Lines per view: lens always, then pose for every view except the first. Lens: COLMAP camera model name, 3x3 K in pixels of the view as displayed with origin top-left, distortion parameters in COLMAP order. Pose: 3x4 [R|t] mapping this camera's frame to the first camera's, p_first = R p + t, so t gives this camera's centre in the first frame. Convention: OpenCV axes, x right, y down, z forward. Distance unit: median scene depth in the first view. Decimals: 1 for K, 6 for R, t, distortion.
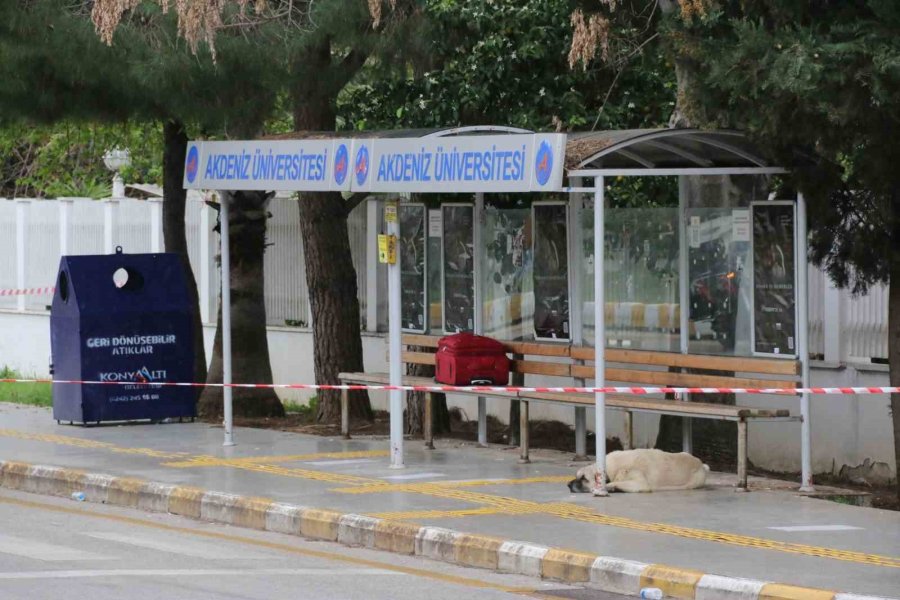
lens RADIAL K [[4466.6, 0, 450.0], [0, 4466.6, 300.0], [0, 0, 1]] dist [1.520141, 0.959739]
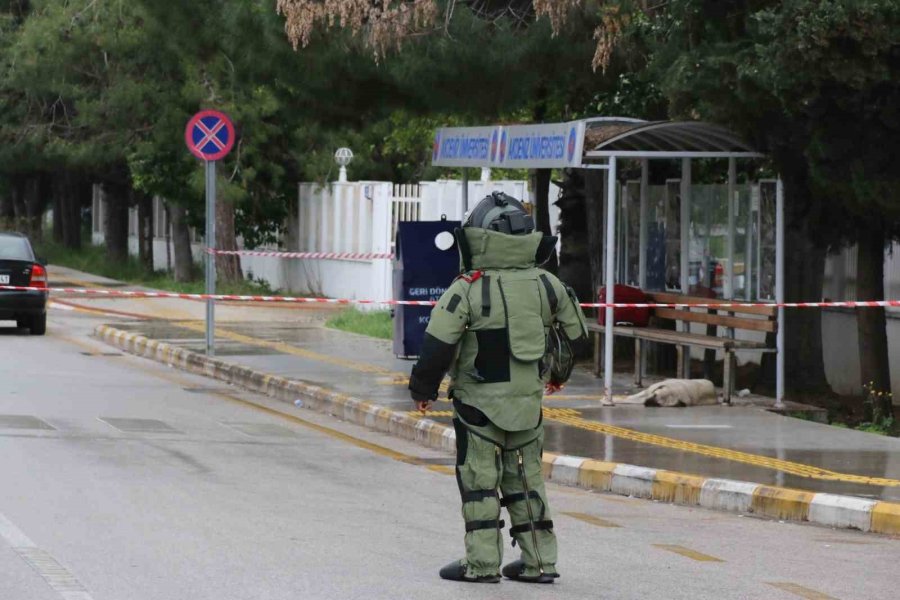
lens RADIAL K [[4466.6, 0, 450.0], [0, 4466.6, 300.0], [0, 0, 1]] dist [1.520141, 0.959739]
pose [[0.976432, 0.025451, -0.214318, 0.218796], [-0.025537, 0.999671, 0.002366, 0.009710], [0.214308, 0.003163, 0.976761, -0.219630]]
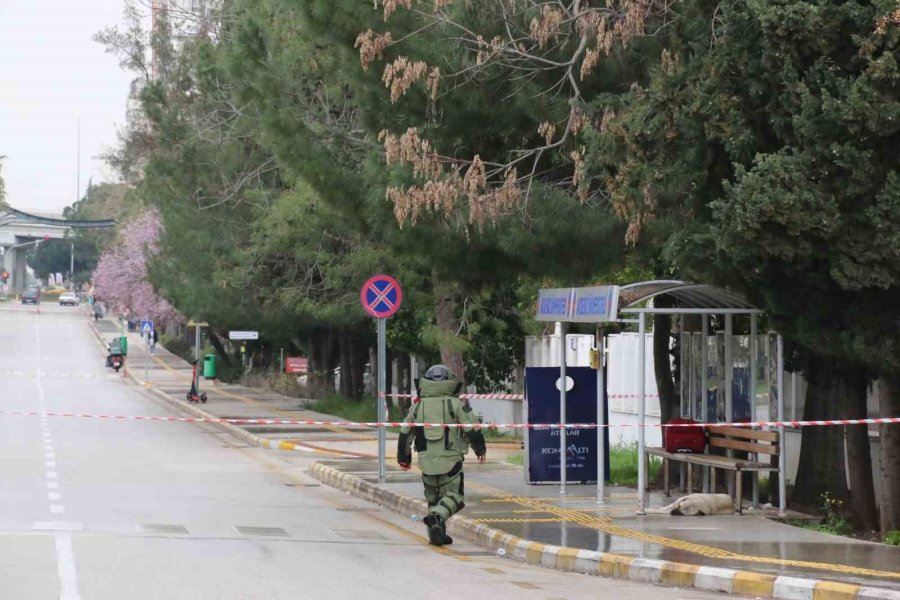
lens RADIAL K [[4466.6, 0, 450.0], [0, 4466.6, 300.0], [0, 0, 1]] dist [1.520141, 0.959739]
pose [[0.957174, 0.010391, -0.289325, 0.354764], [-0.019986, 0.999343, -0.030230, 0.014437], [0.288821, 0.034718, 0.956753, -0.449766]]
